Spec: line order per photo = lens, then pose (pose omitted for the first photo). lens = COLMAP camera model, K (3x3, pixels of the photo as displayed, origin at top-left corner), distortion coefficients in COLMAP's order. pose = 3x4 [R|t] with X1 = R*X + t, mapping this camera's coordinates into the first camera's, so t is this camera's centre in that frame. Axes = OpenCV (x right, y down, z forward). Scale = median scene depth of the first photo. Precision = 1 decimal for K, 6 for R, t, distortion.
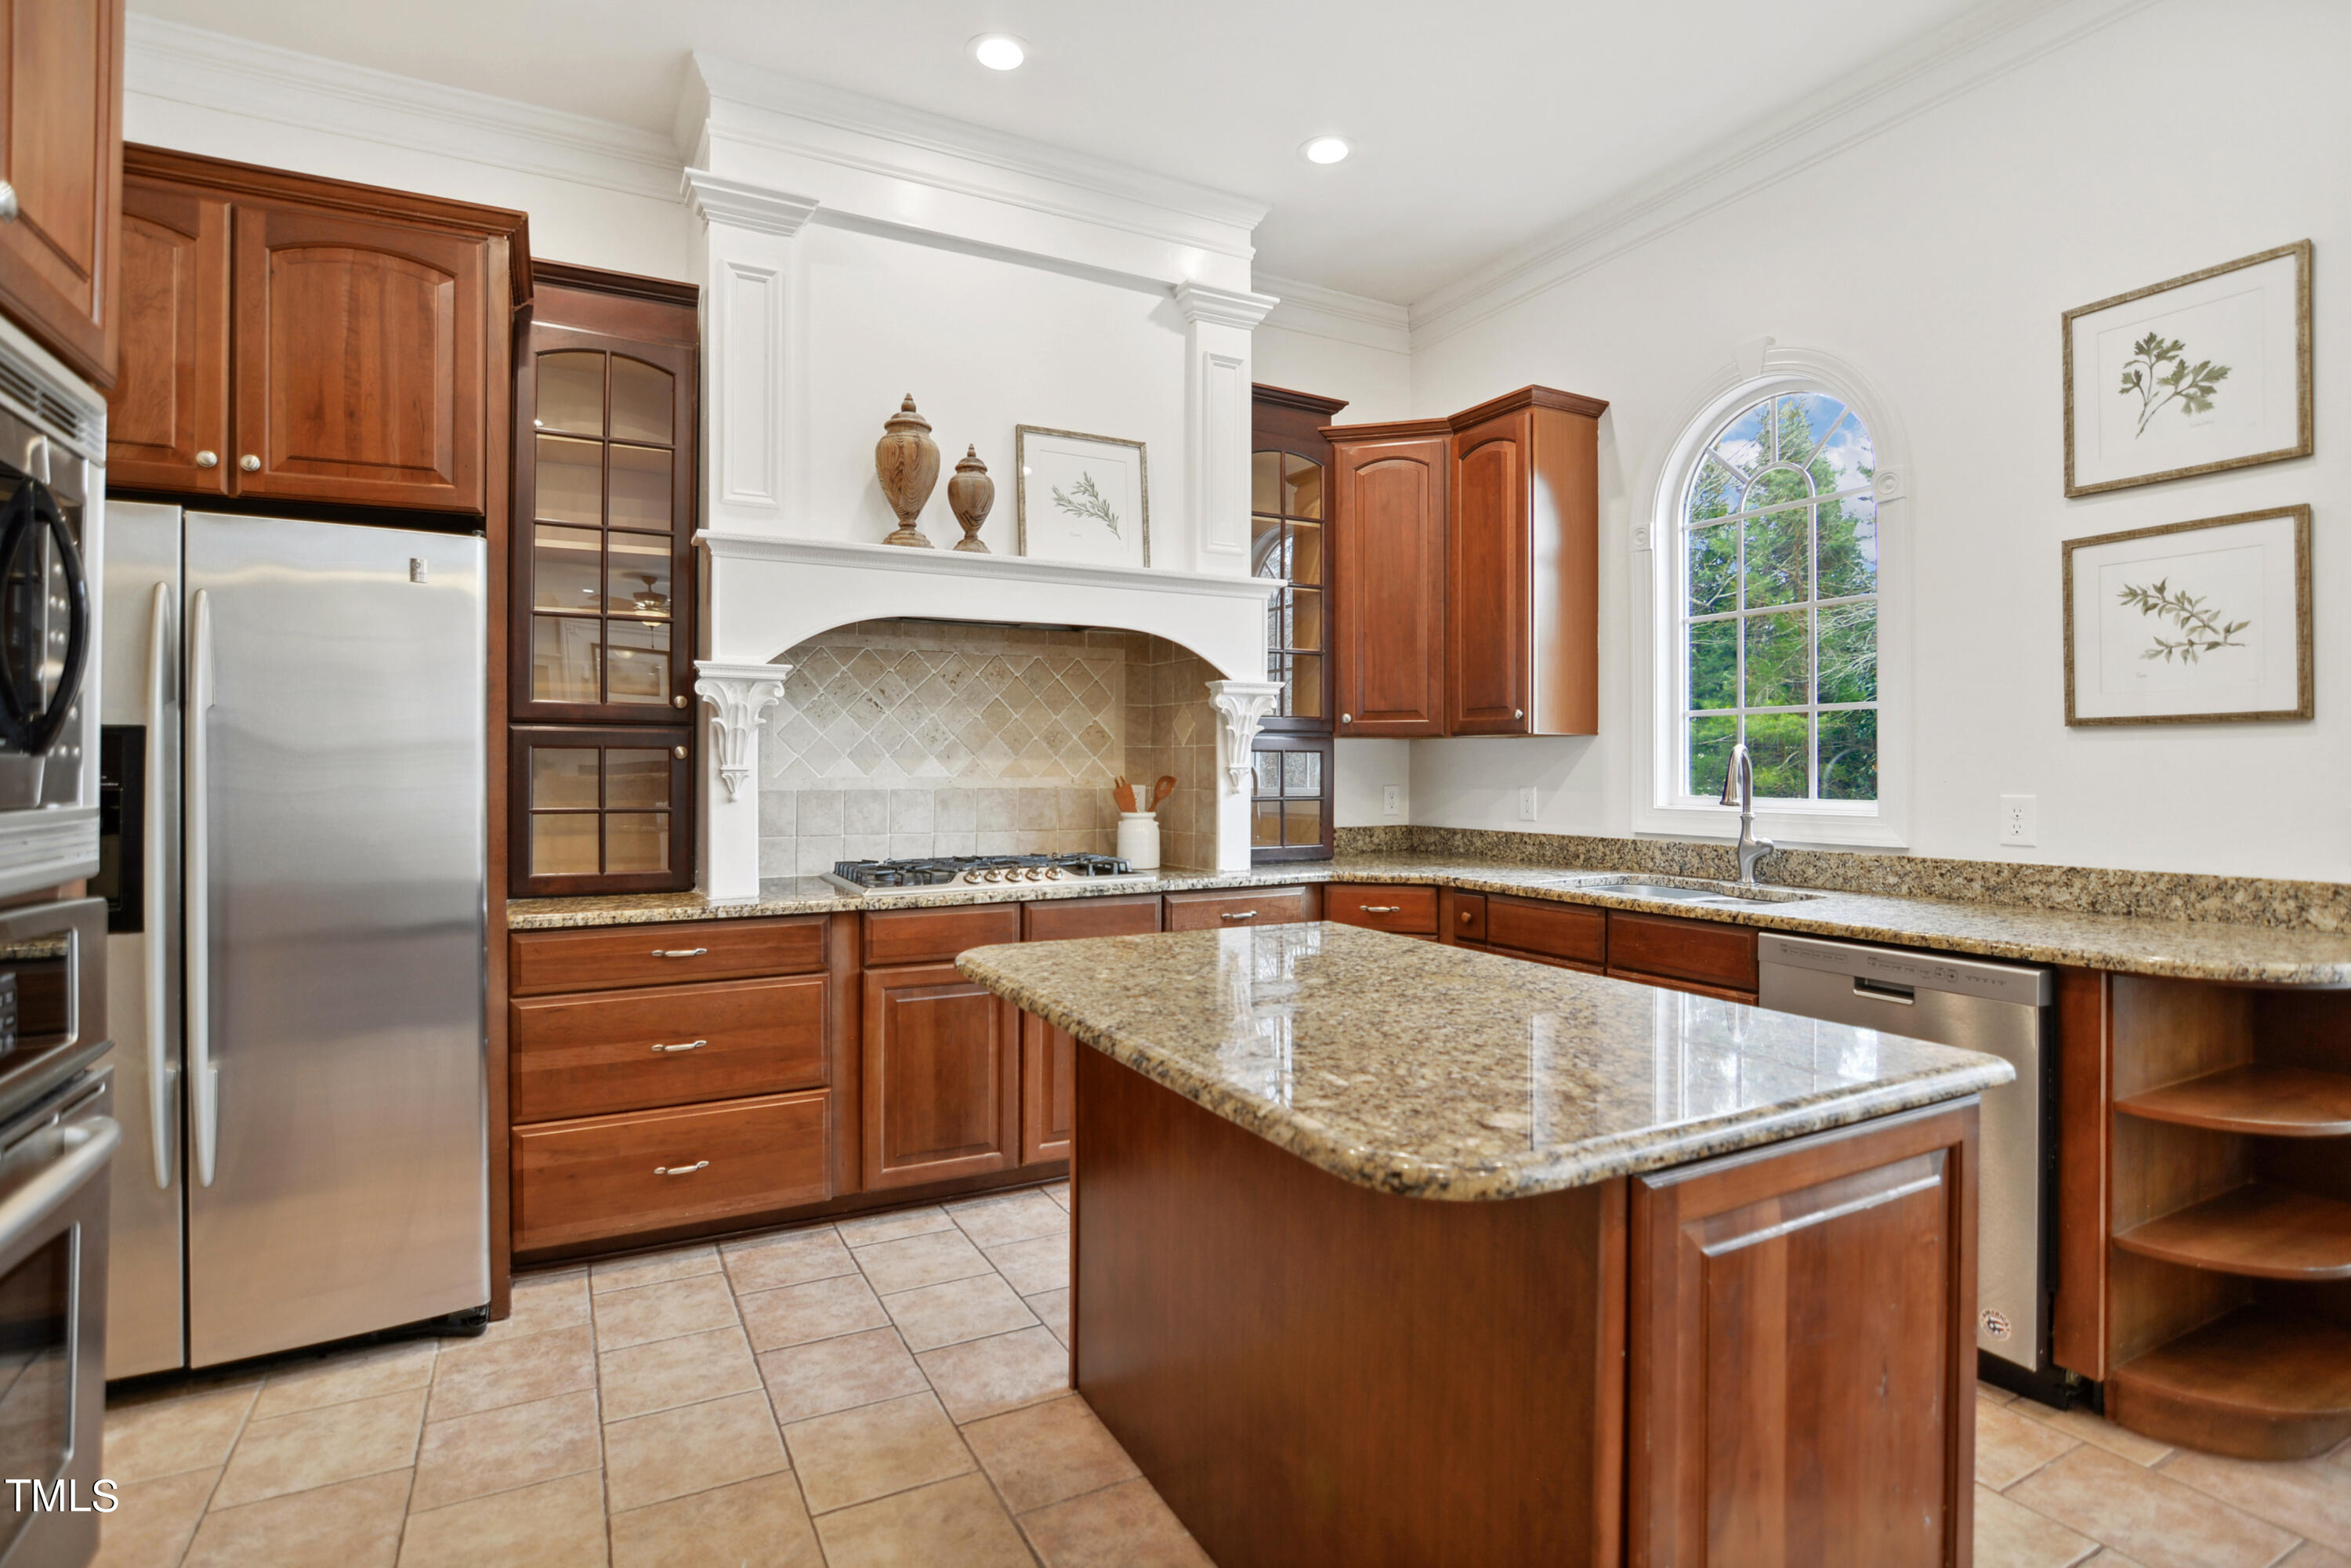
lens RADIAL K [[1155.8, 0, 1162.0], [0, 1155.8, 775.5], [0, 0, 1]] dist [-0.038799, 0.014477]
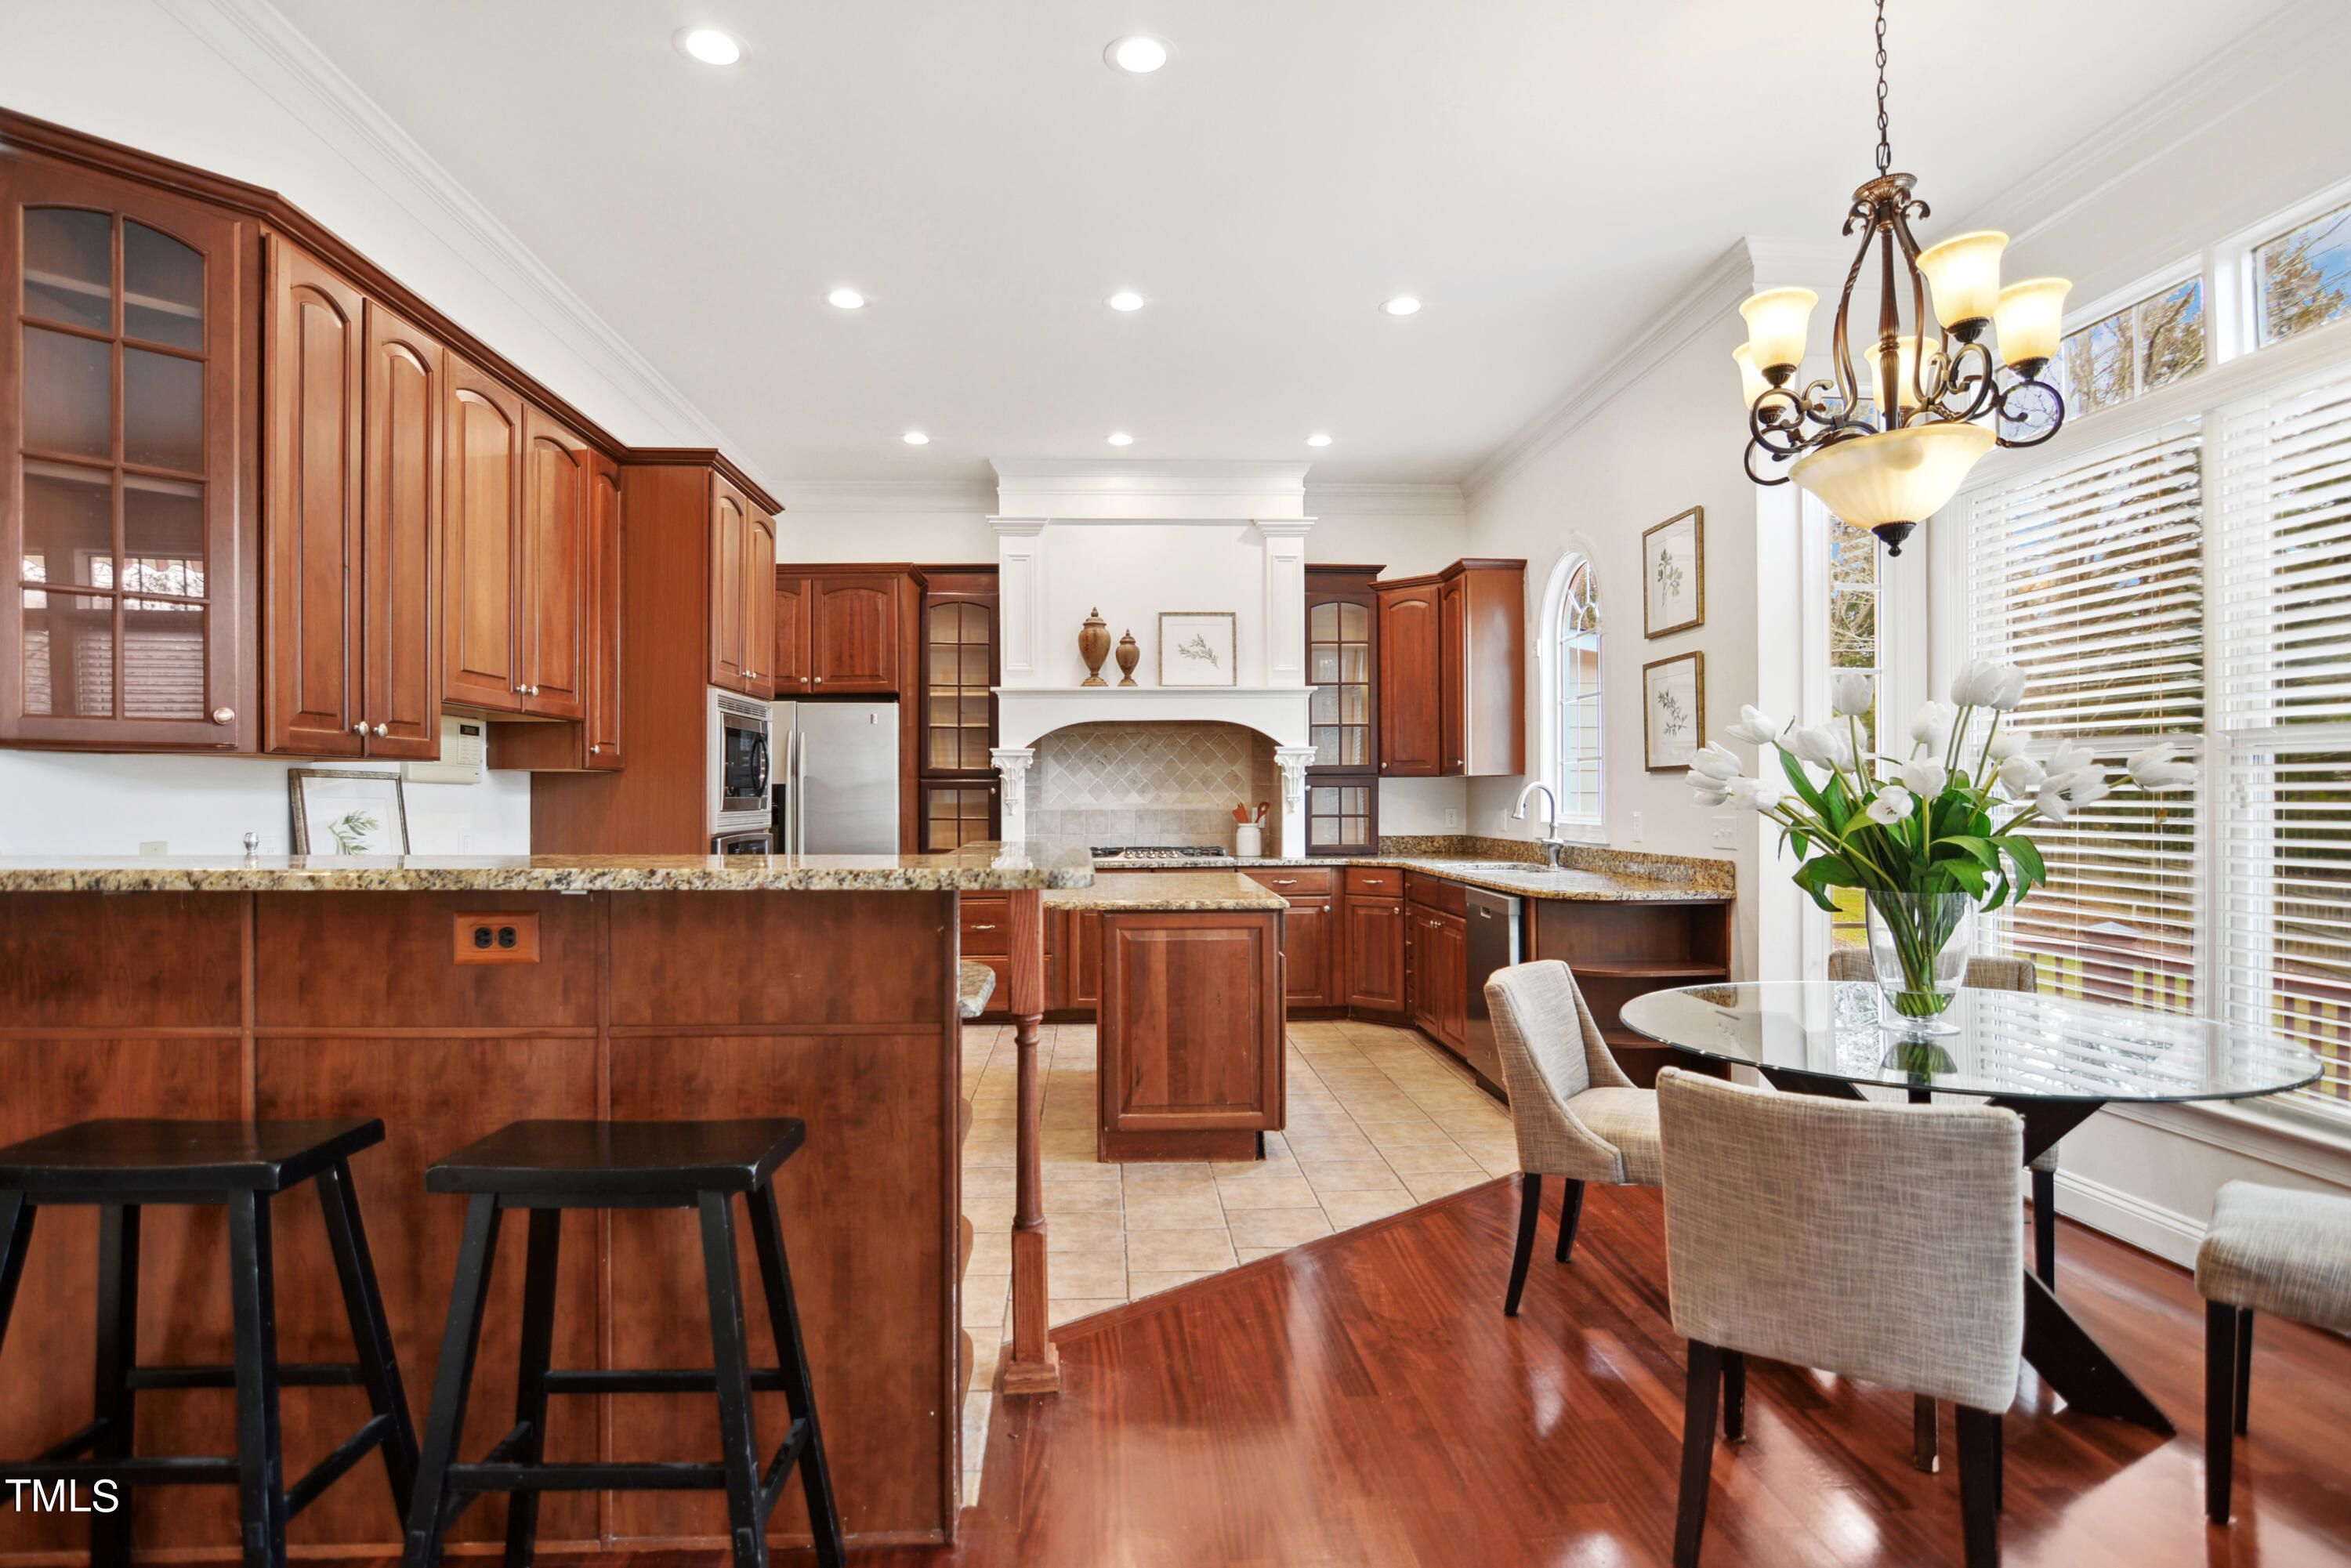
lens RADIAL K [[1159.9, 0, 1148.2], [0, 1159.9, 798.0], [0, 0, 1]] dist [-0.036663, 0.011603]
pose [[0.900669, -0.002597, -0.434499, 0.695173], [0.001631, 0.999995, -0.002596, -0.001865], [0.434504, 0.001630, 0.900669, -0.713678]]
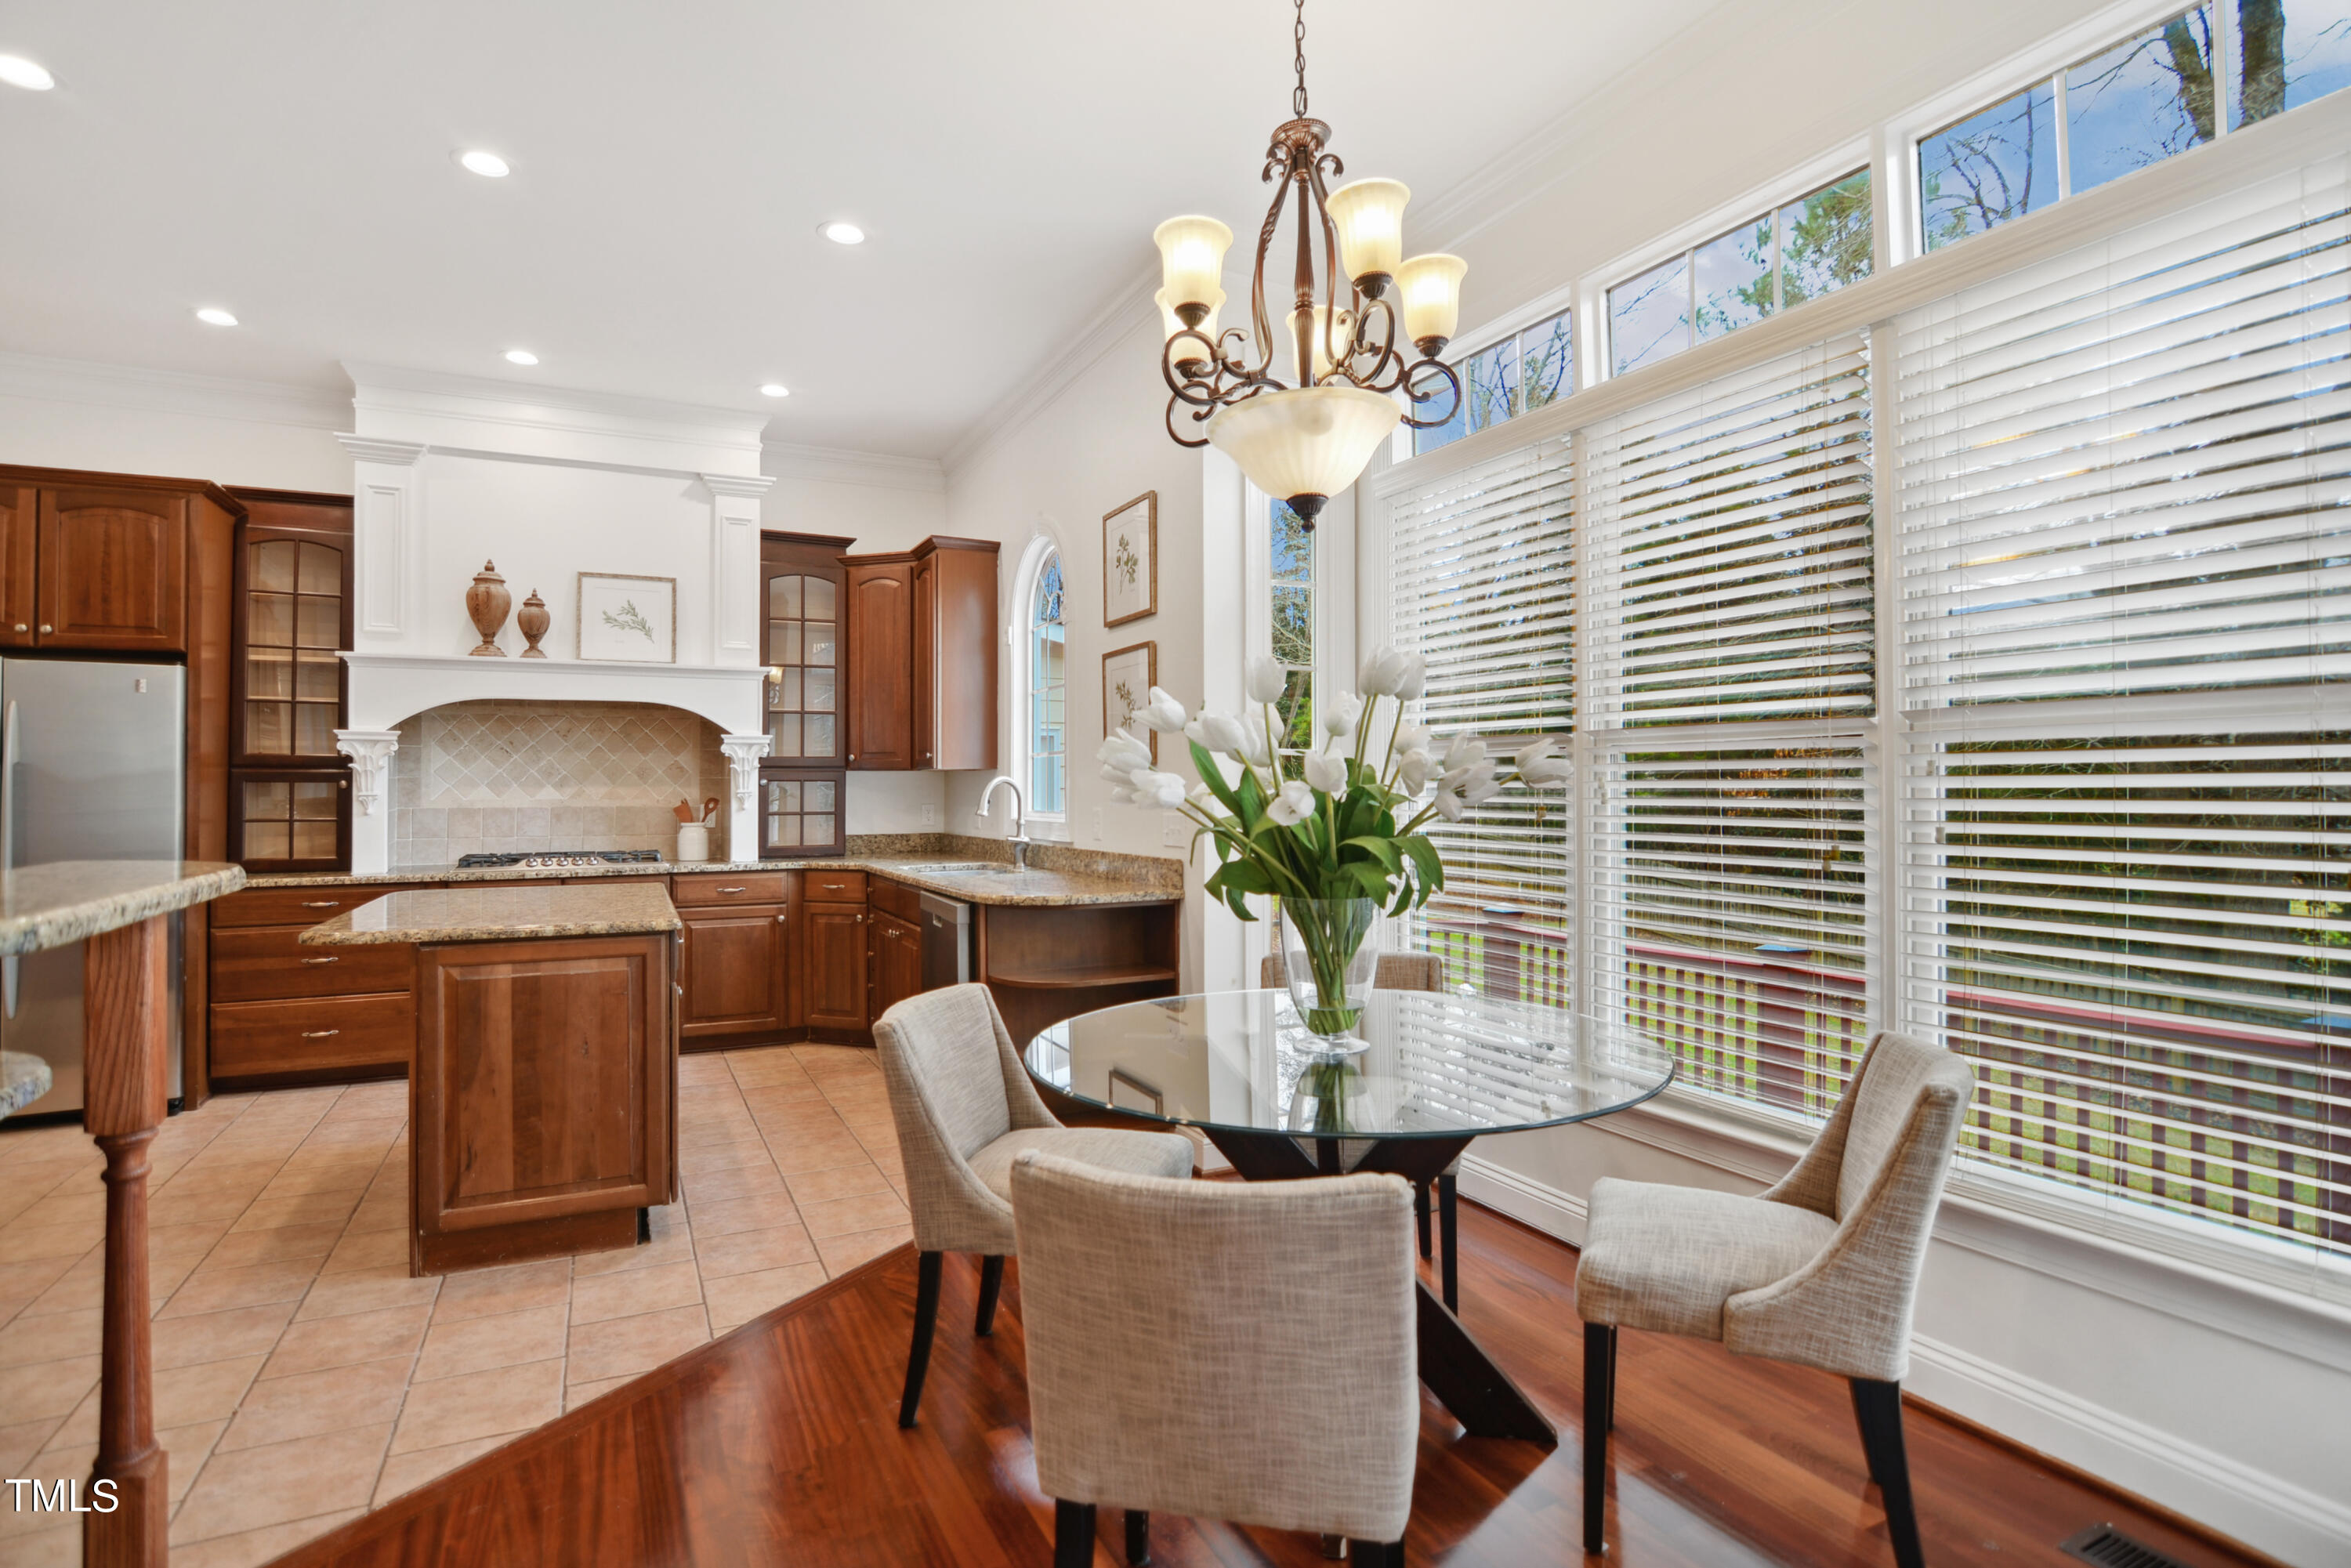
lens RADIAL K [[1155.8, 0, 1162.0], [0, 1155.8, 775.5], [0, 0, 1]] dist [-0.038799, 0.014477]
pose [[0.999365, -0.002680, -0.035540, 0.744787], [0.002081, 0.999855, -0.016874, -0.003017], [0.035580, 0.016790, 0.999226, -0.529458]]
